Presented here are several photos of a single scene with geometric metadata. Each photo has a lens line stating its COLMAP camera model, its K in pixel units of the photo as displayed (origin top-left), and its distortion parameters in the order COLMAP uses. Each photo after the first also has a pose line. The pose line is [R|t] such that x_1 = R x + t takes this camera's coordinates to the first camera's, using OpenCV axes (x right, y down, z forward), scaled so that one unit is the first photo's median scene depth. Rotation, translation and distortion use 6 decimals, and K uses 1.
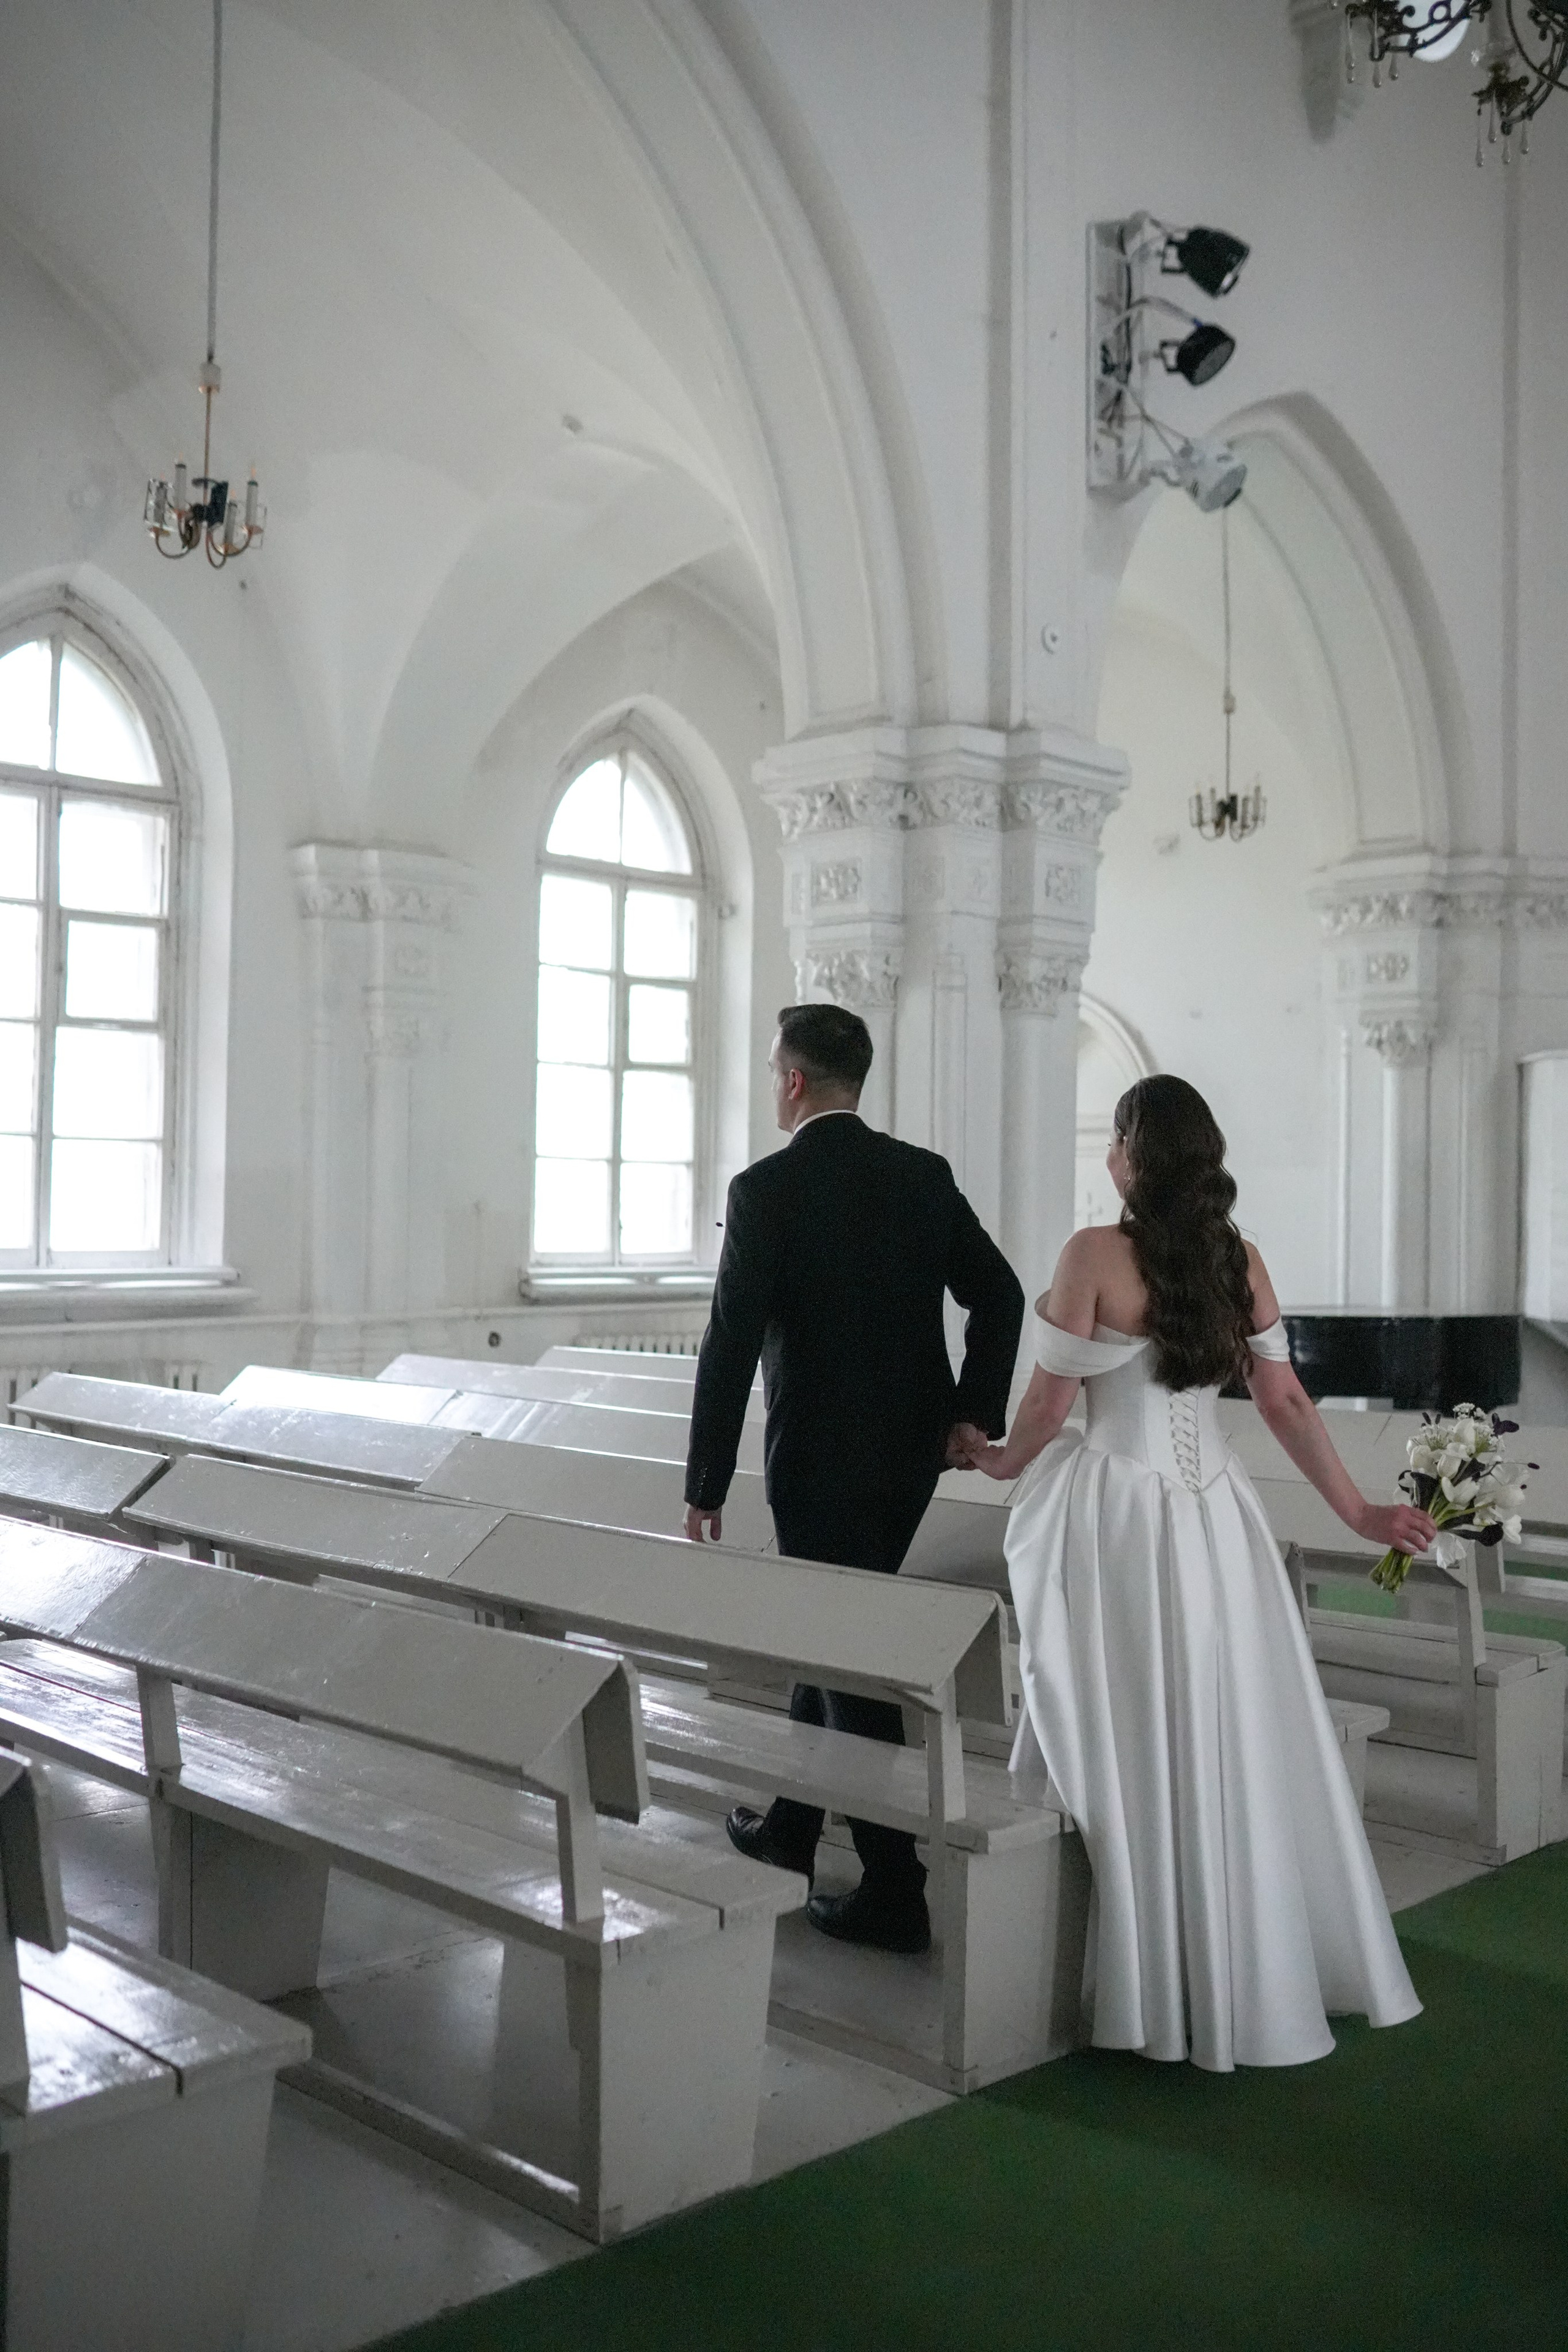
lens RADIAL K [[2214.9, 0, 784.0], [0, 2214.9, 1176.0], [0, 0, 1]] dist [-0.038247, 0.012511]
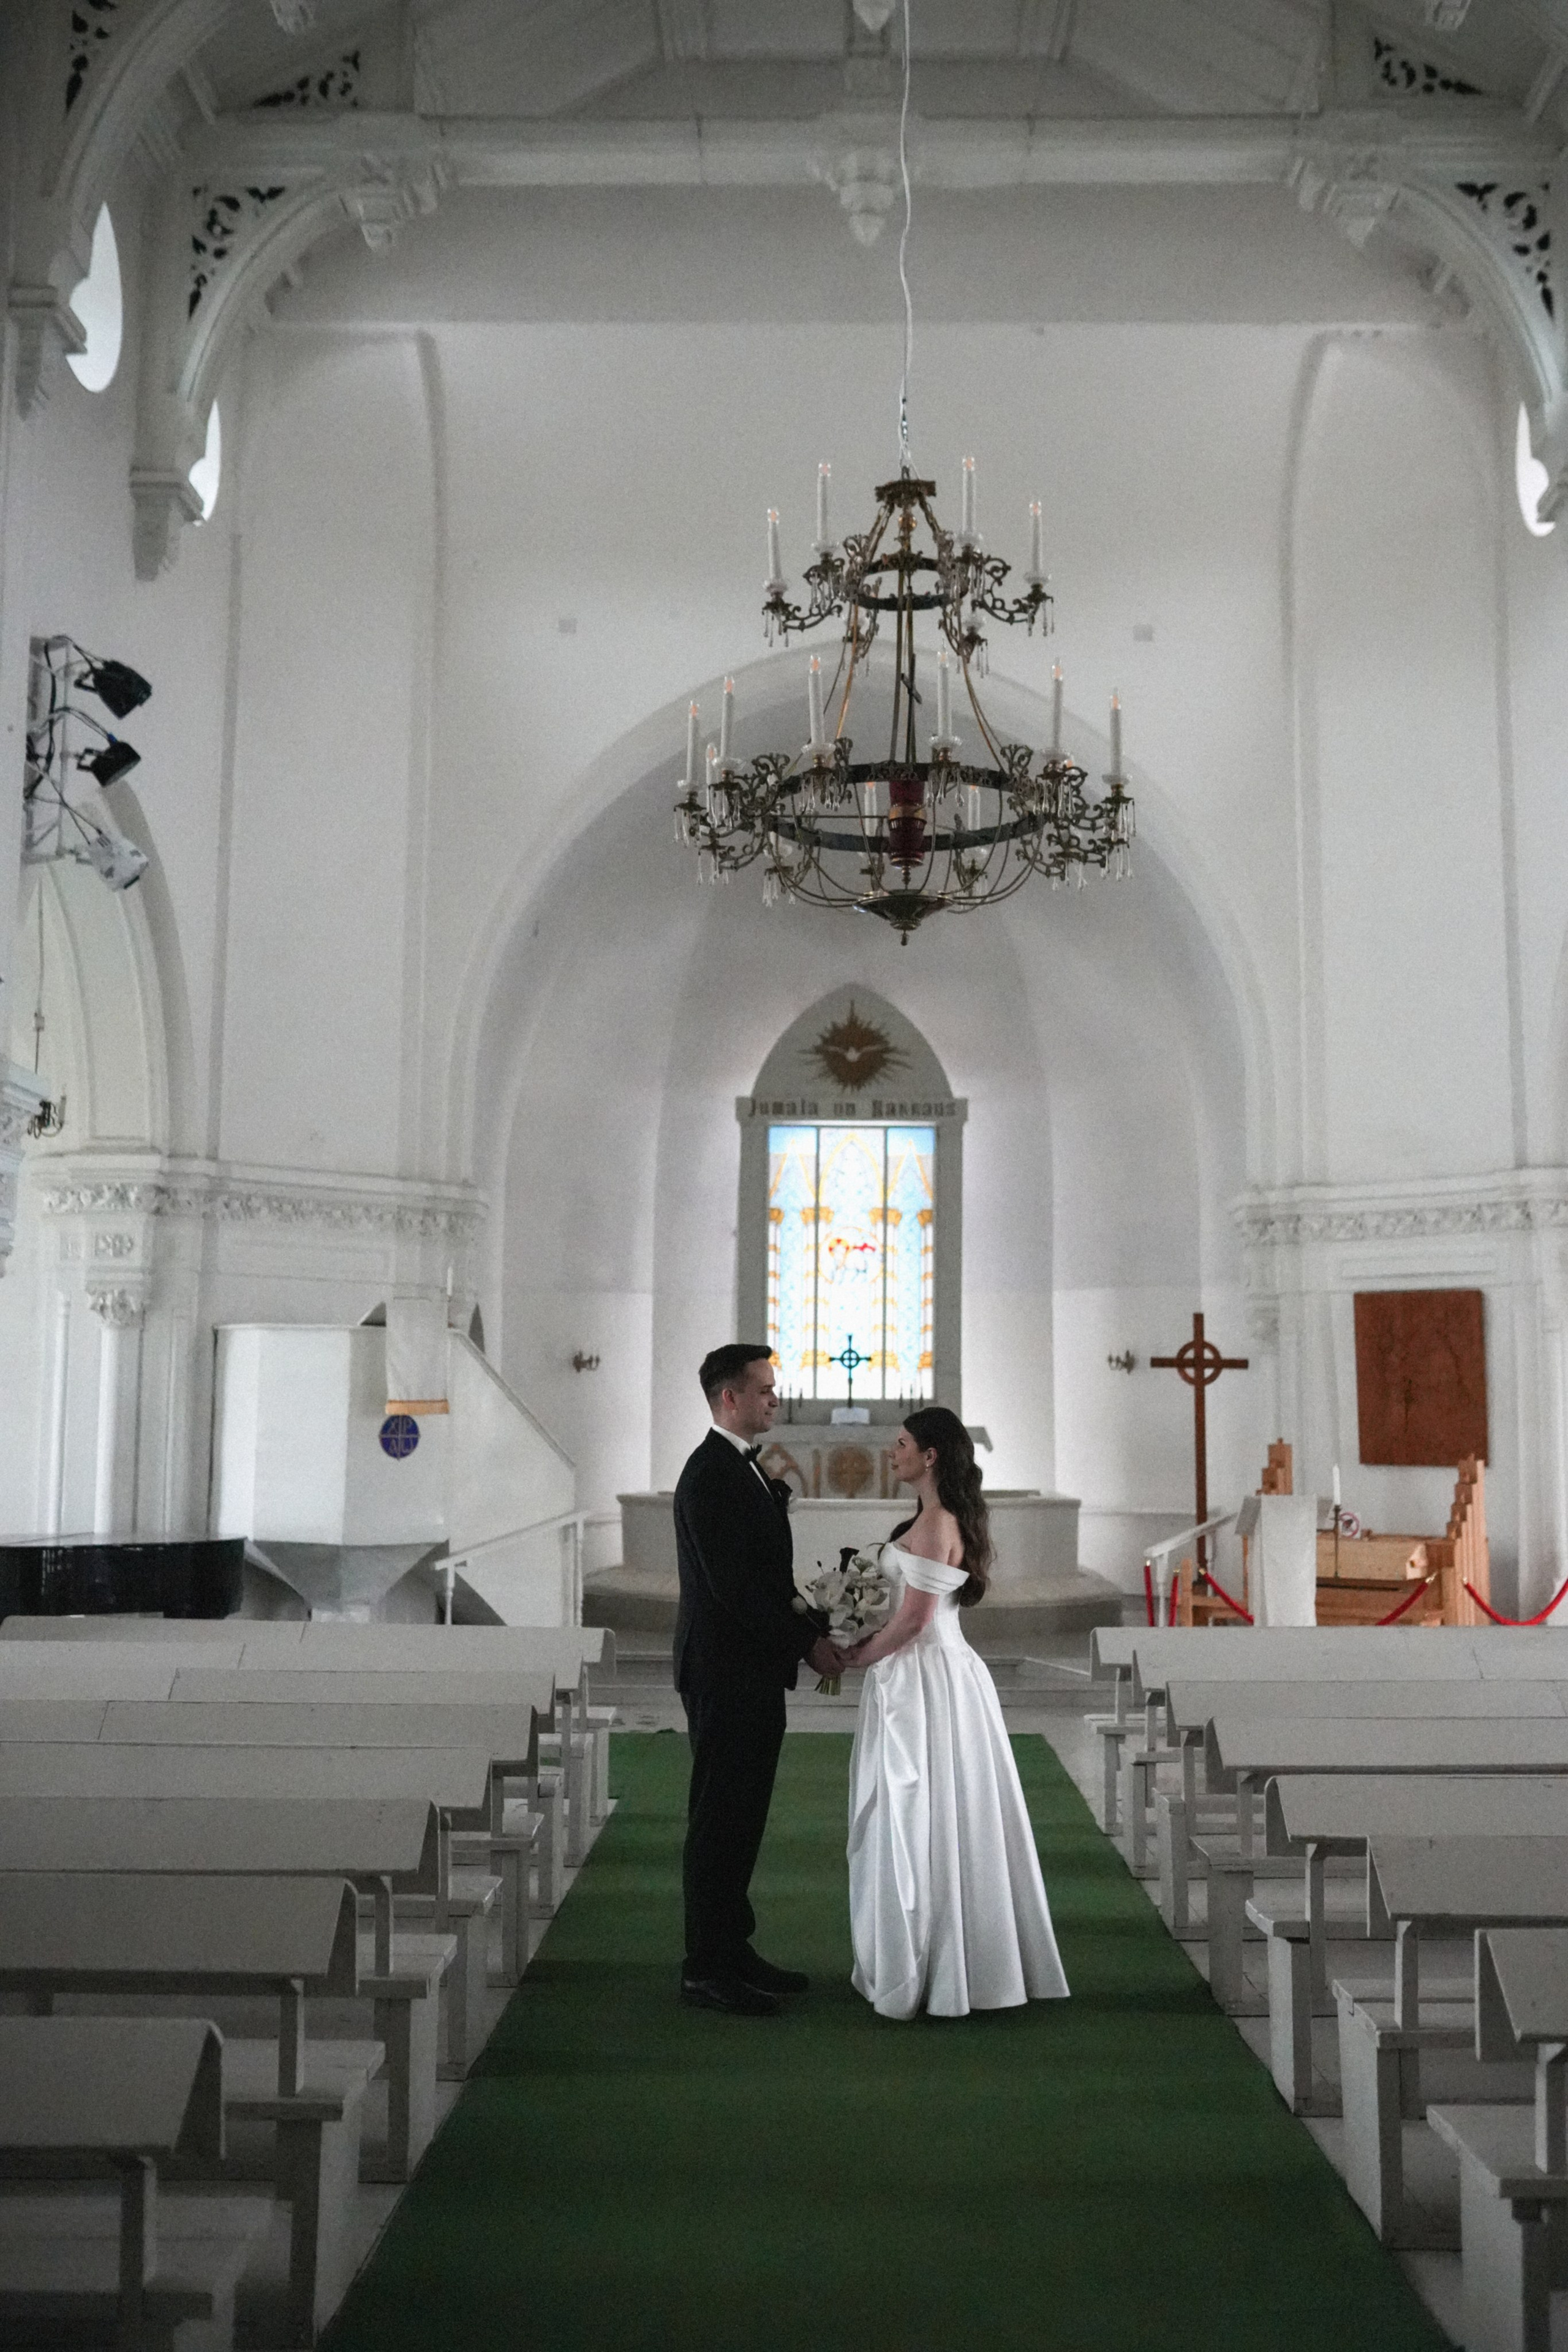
lens RADIAL K [[2214.9, 0, 784.0], [0, 2214.9, 1176.0], [0, 0, 1]] dist [-0.038247, 0.012511]
pose [[0.714169, 0.070268, 0.696437, -0.292151], [-0.009888, 0.995862, -0.090339, -0.027555], [-0.699903, 0.057631, 0.711909, -0.095162]]
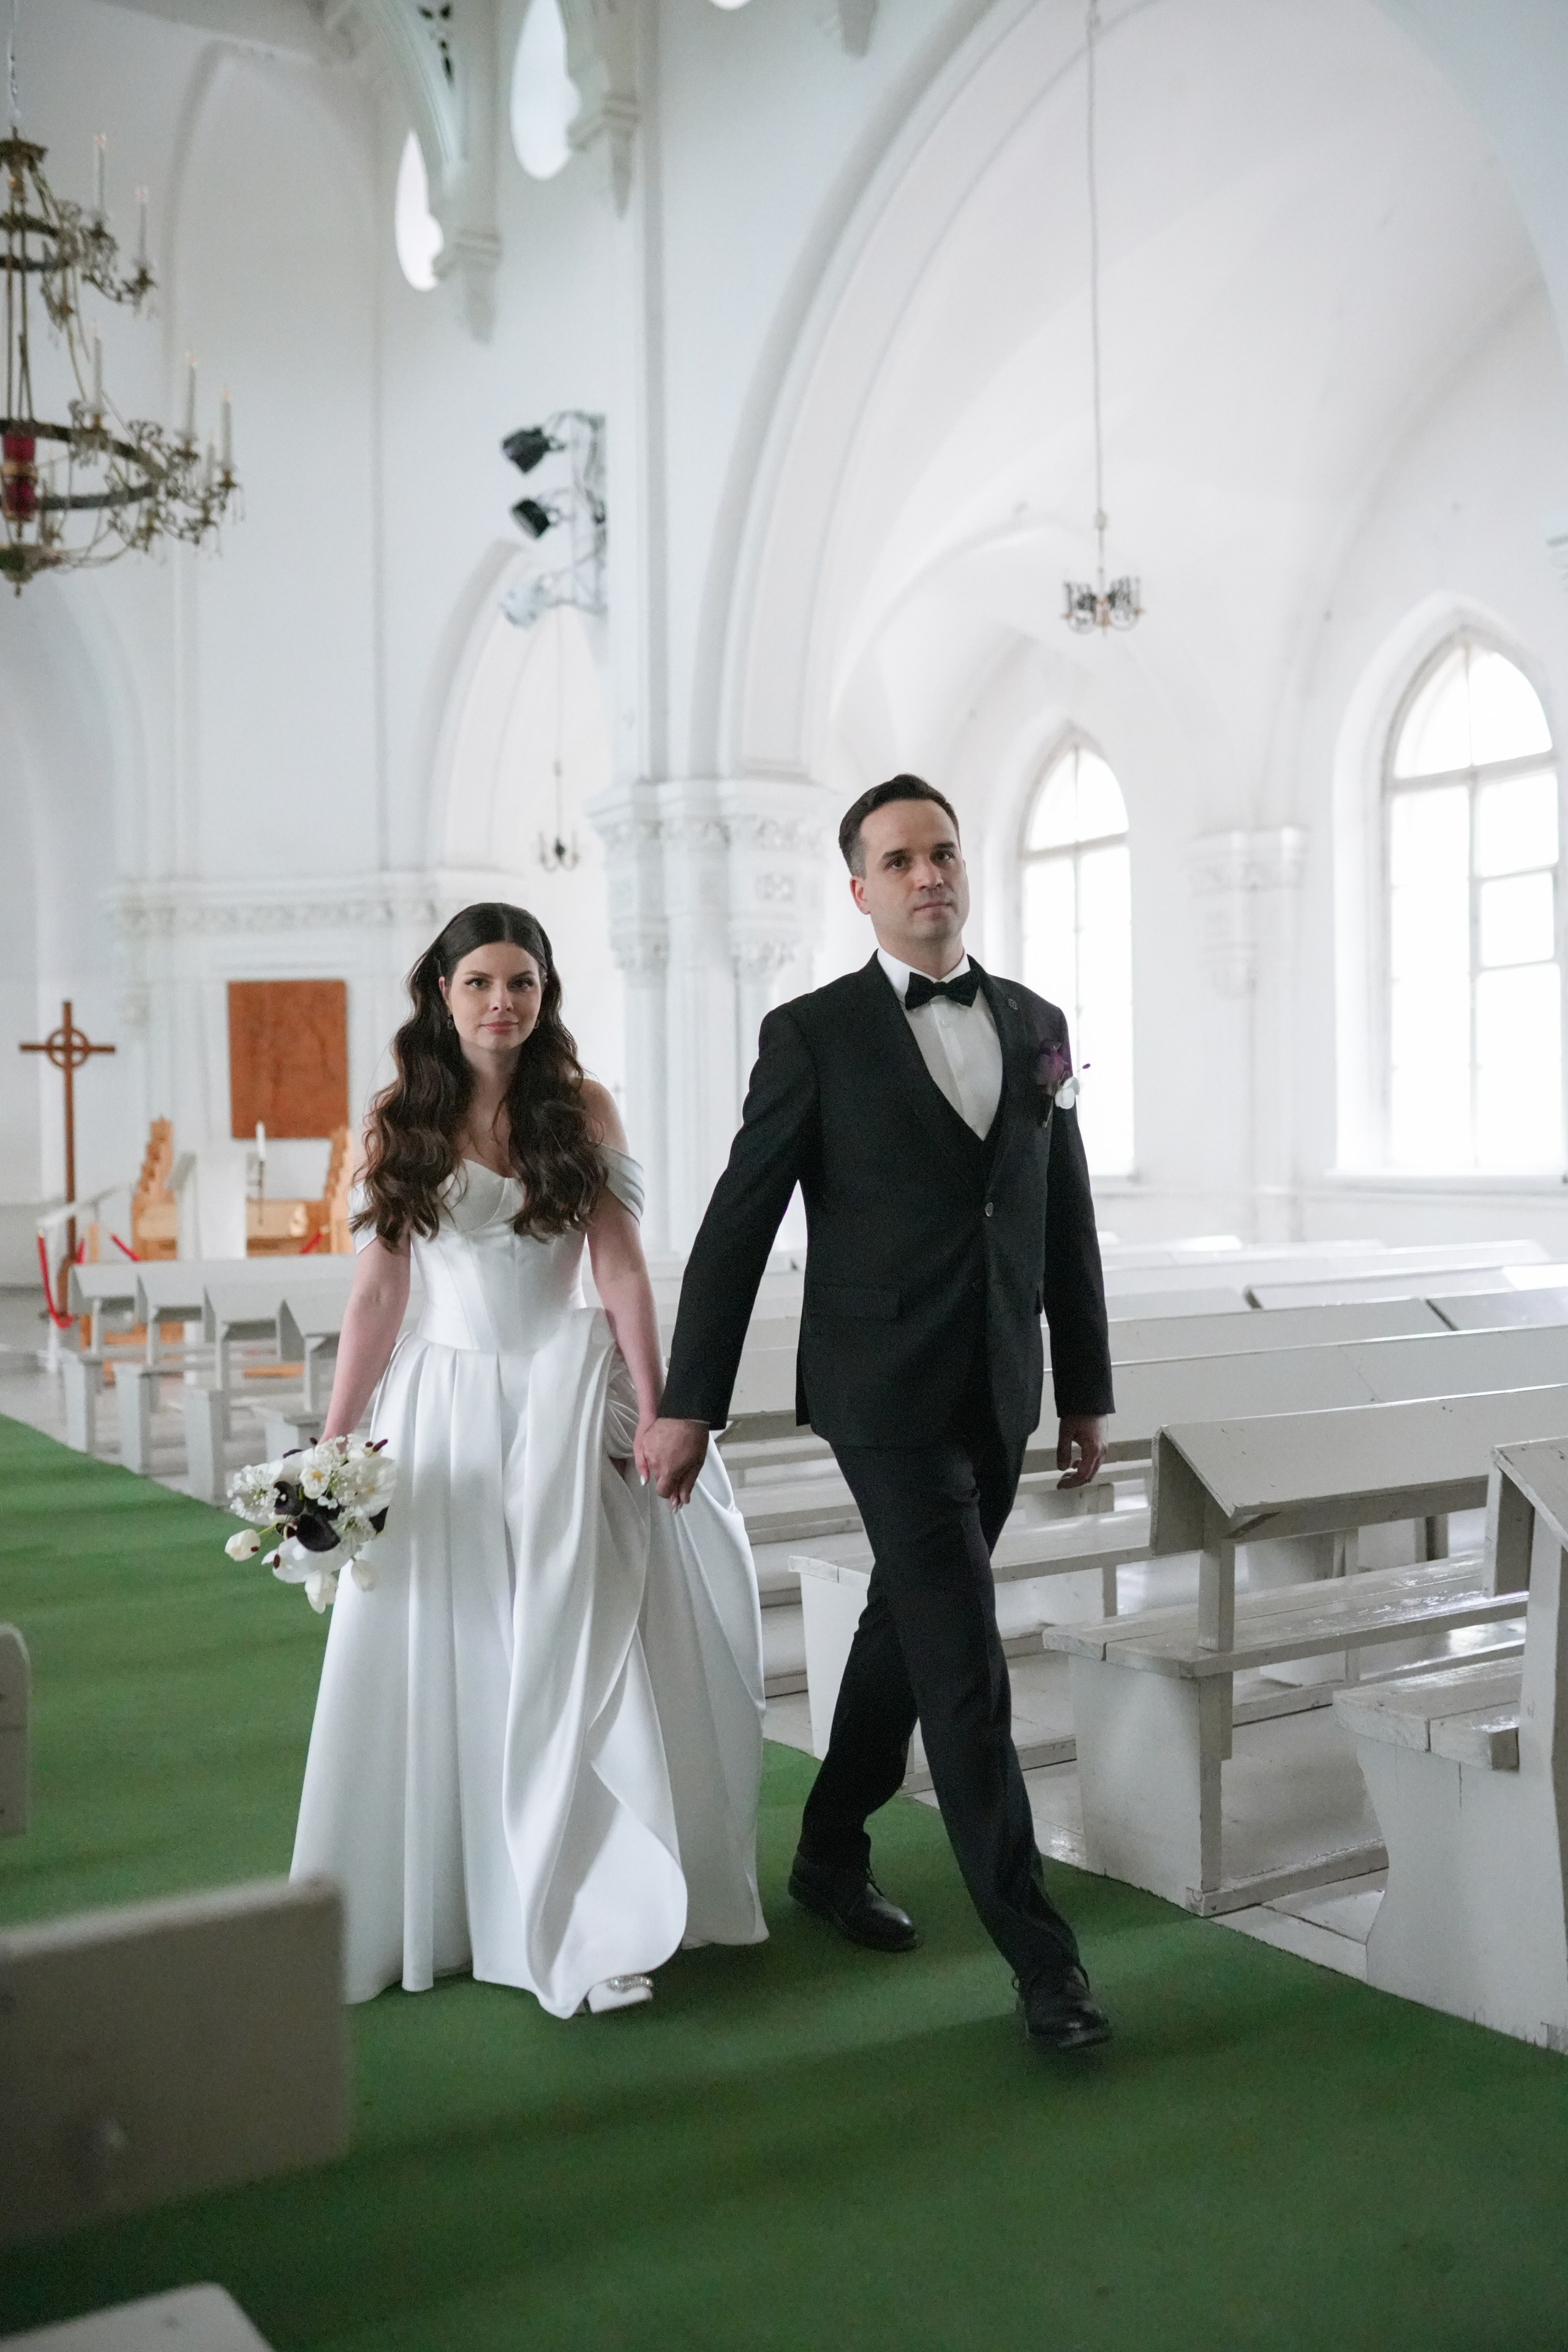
lens RADIAL K [[2214.9, 0, 784.0], [0, 2214.9, 1176.0], [0, 0, 1]] dist [-0.038247, 0.012511]
pose [[0.217430, -0.025700, 0.975737, -0.425829], [-0.001110, 0.999646, 0.026577, 0.004425], [-0.976075, -0.006862, 0.217325, -0.050551]]
